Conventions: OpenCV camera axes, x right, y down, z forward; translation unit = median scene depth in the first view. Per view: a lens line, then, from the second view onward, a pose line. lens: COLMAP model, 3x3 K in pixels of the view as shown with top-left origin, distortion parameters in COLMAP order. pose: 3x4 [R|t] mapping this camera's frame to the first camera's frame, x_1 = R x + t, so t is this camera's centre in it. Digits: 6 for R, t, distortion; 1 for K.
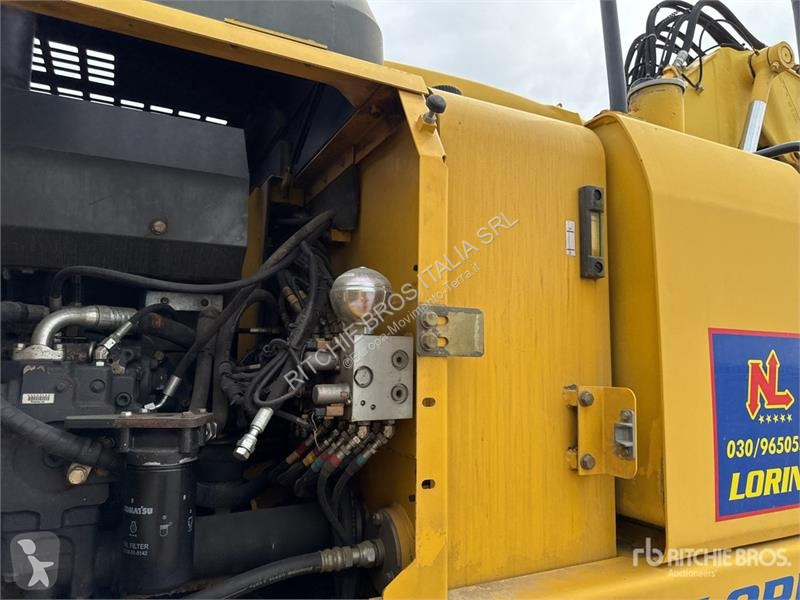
lens RADIAL K [[571.7, 0, 400.0], [0, 571.7, 300.0], [0, 0, 1]] dist [0.005876, -0.004399]
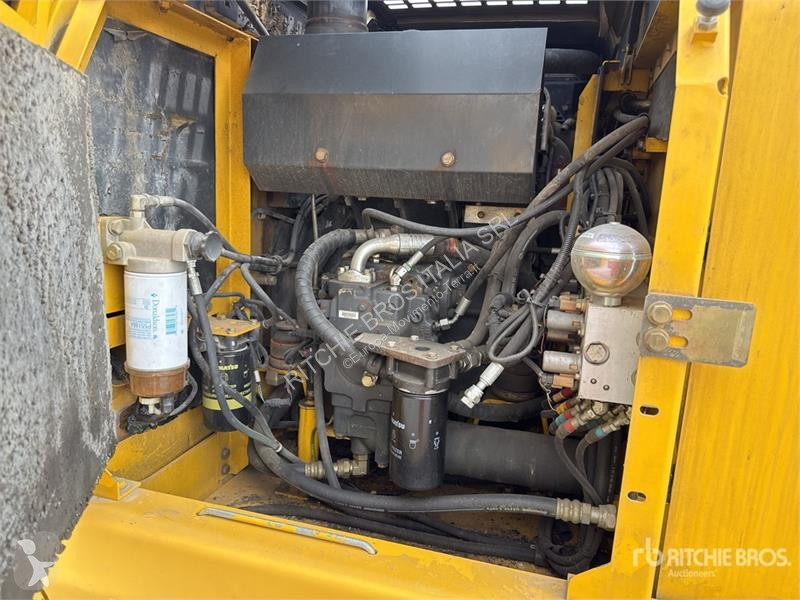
lens RADIAL K [[556.6, 0, 391.6], [0, 556.6, 302.0], [0, 0, 1]] dist [0.075257, -0.138458]
pose [[0.730010, 0.152794, -0.666137, 0.268917], [0.042709, 0.962584, 0.267596, -0.186383], [0.682100, -0.223798, 0.696171, 0.196674]]
